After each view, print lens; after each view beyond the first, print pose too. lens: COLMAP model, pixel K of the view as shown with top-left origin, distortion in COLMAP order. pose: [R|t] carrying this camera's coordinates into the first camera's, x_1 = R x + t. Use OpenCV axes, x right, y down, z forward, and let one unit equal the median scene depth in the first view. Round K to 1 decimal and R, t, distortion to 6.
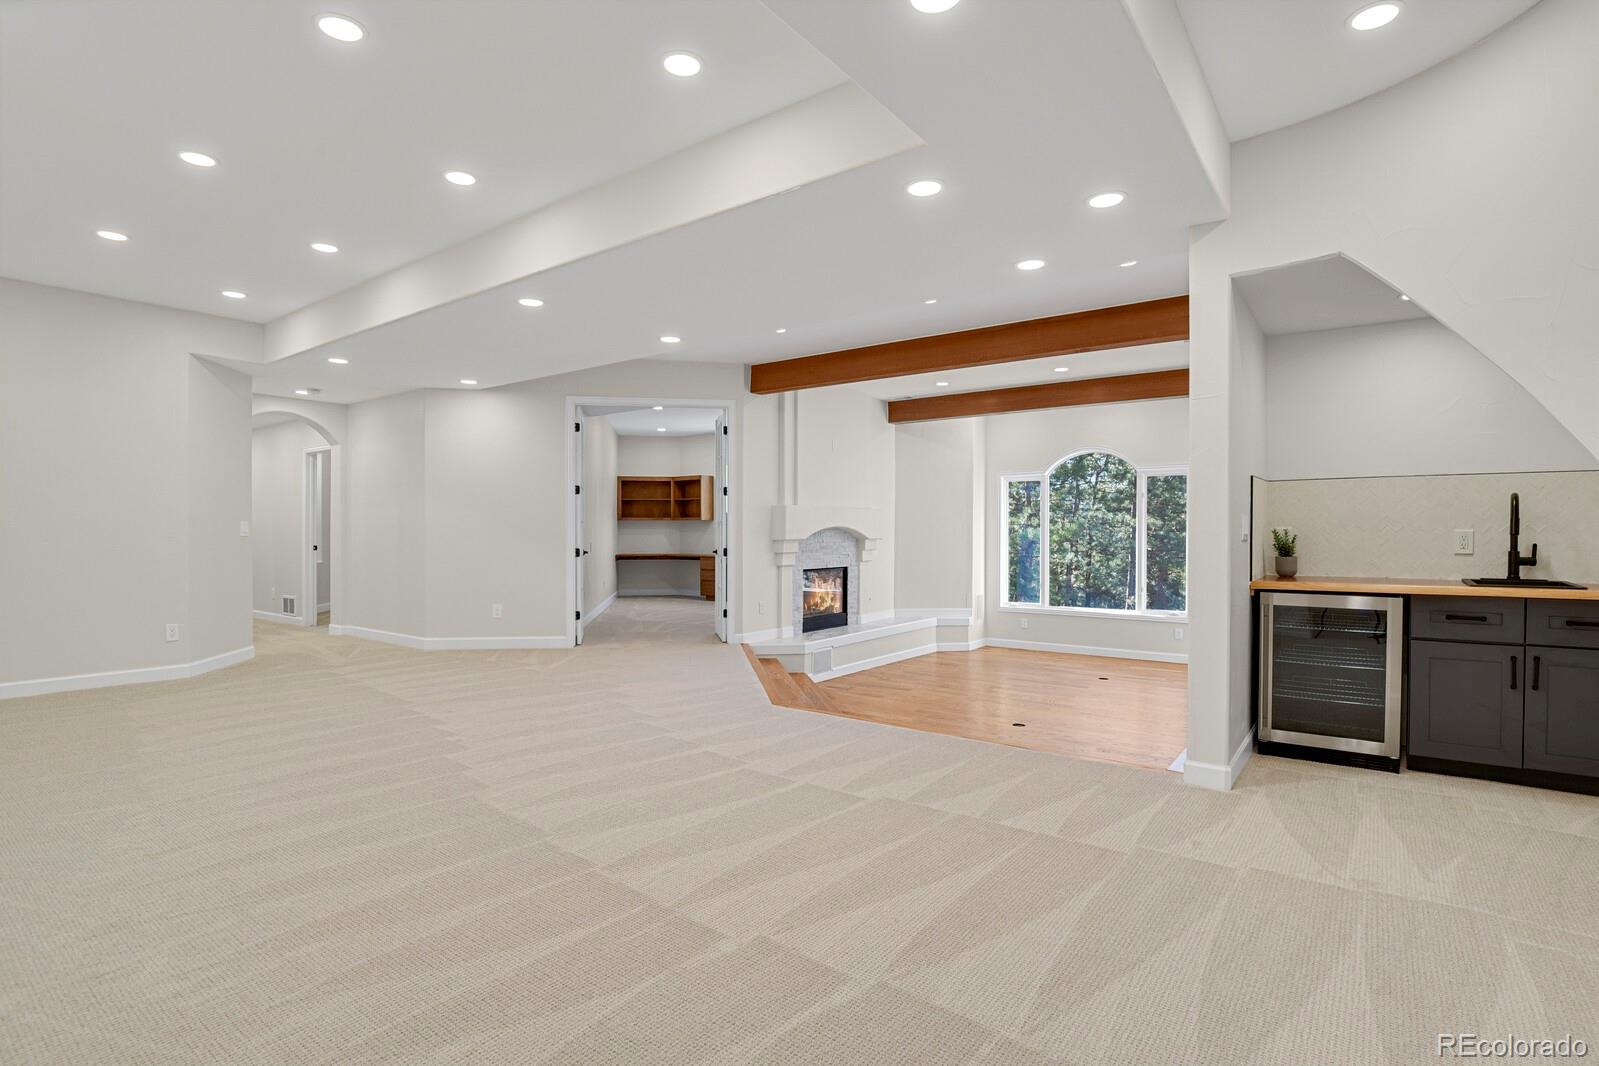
lens RADIAL K [[790.6, 0, 799.2], [0, 790.6, 536.8], [0, 0, 1]] dist [-0.028018, -0.002346]
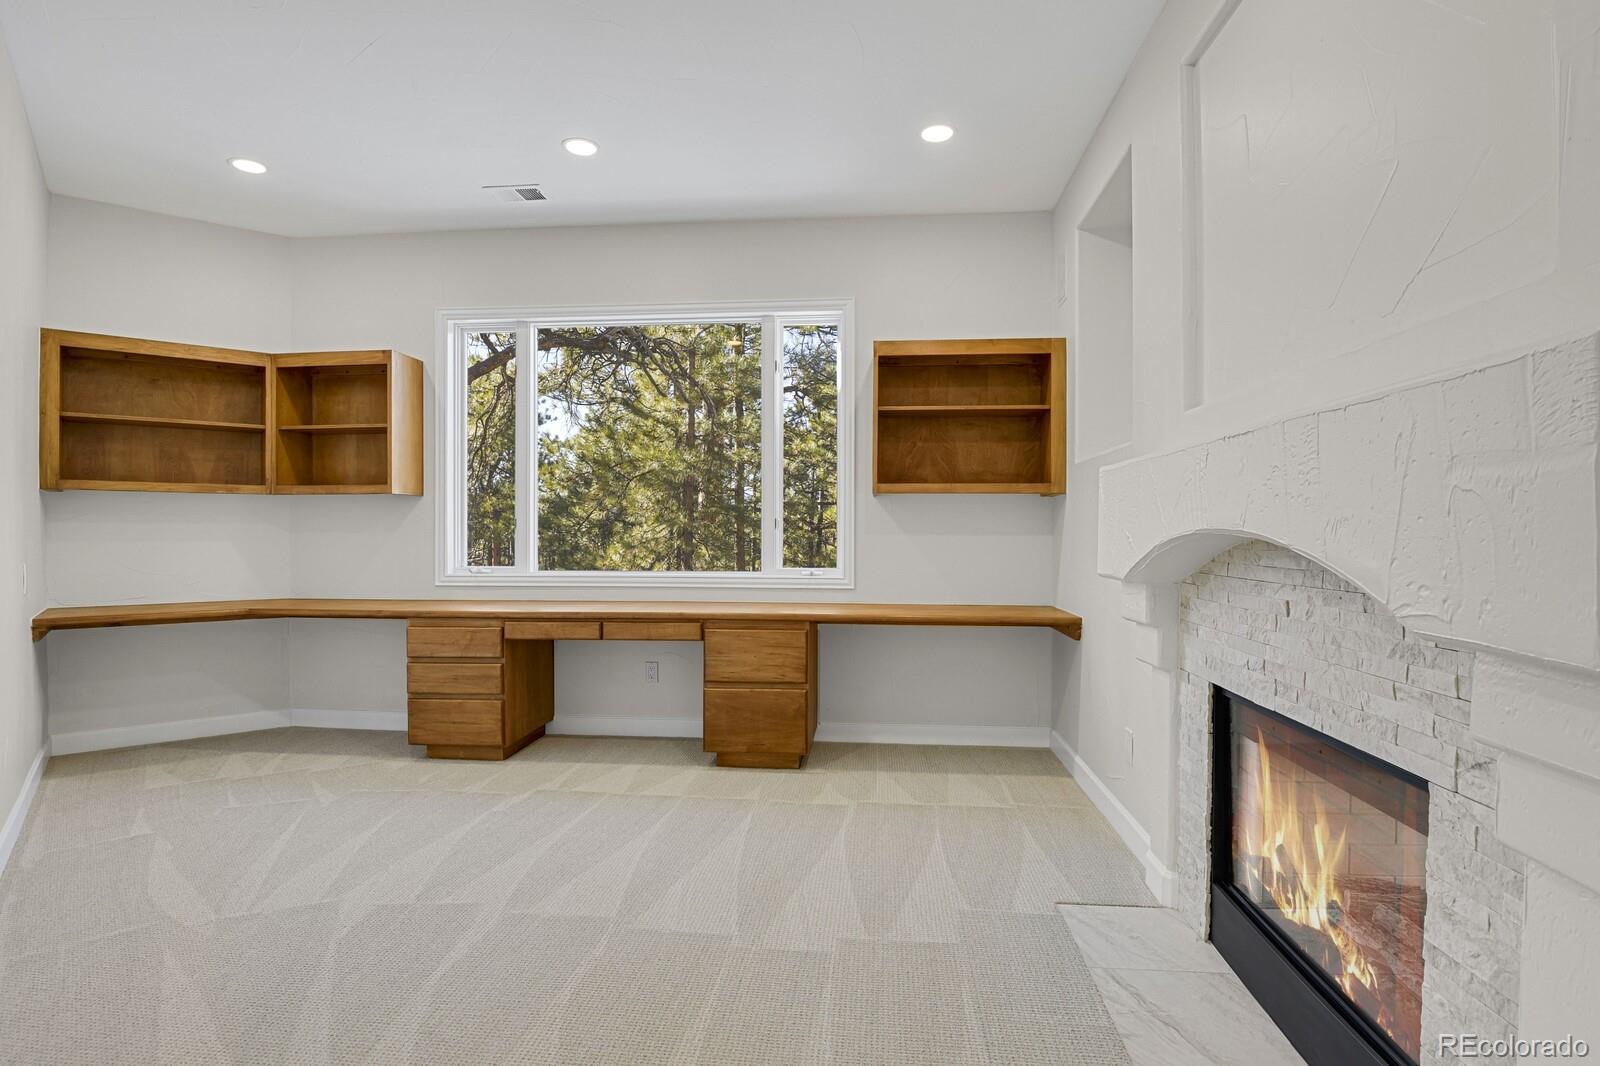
lens RADIAL K [[791.1, 0, 815.7], [0, 791.1, 537.8], [0, 0, 1]] dist [-0.028018, -0.002346]
pose [[0.852828, -0.002091, 0.522188, -0.192582], [0.002465, 0.999997, -0.000022, -0.003811], [-0.522187, 0.001306, 0.852830, 0.874034]]
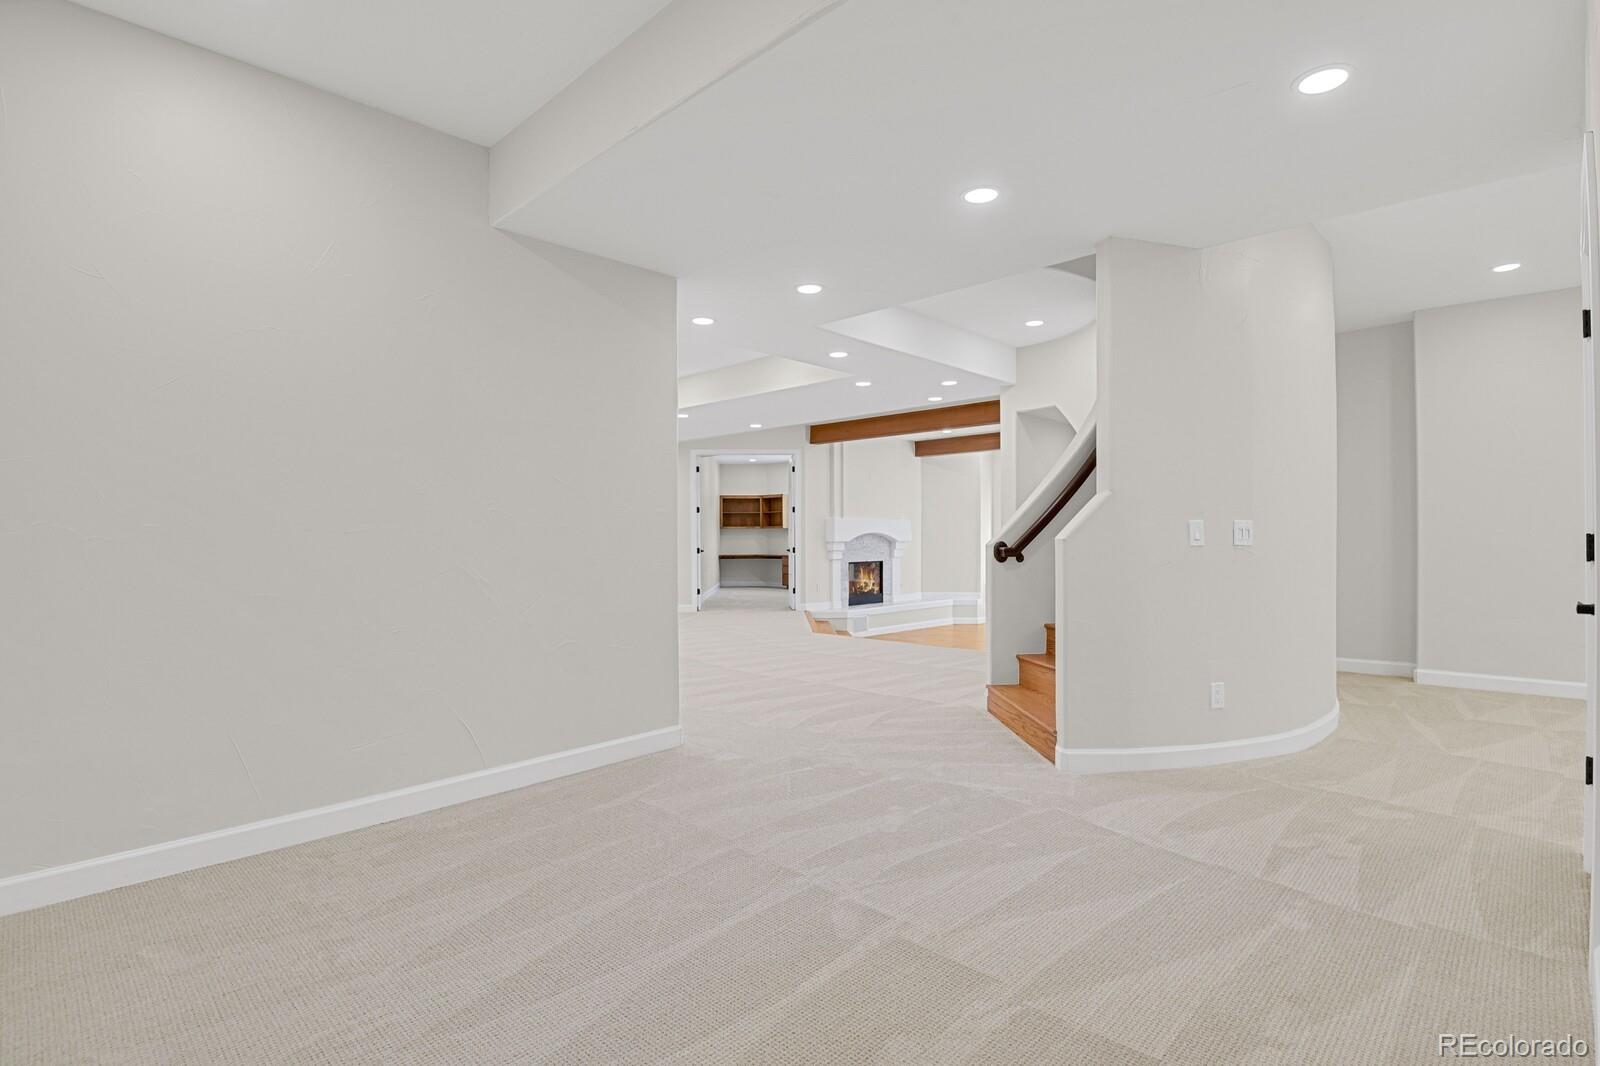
lens RADIAL K [[791.1, 0, 795.4], [0, 791.1, 534.7], [0, 0, 1]] dist [-0.028018, -0.002346]
pose [[0.992532, -0.006590, -0.121809, 0.077246], [0.005420, 0.999936, -0.009933, 0.003917], [0.121867, 0.009198, 0.992504, -0.412690]]
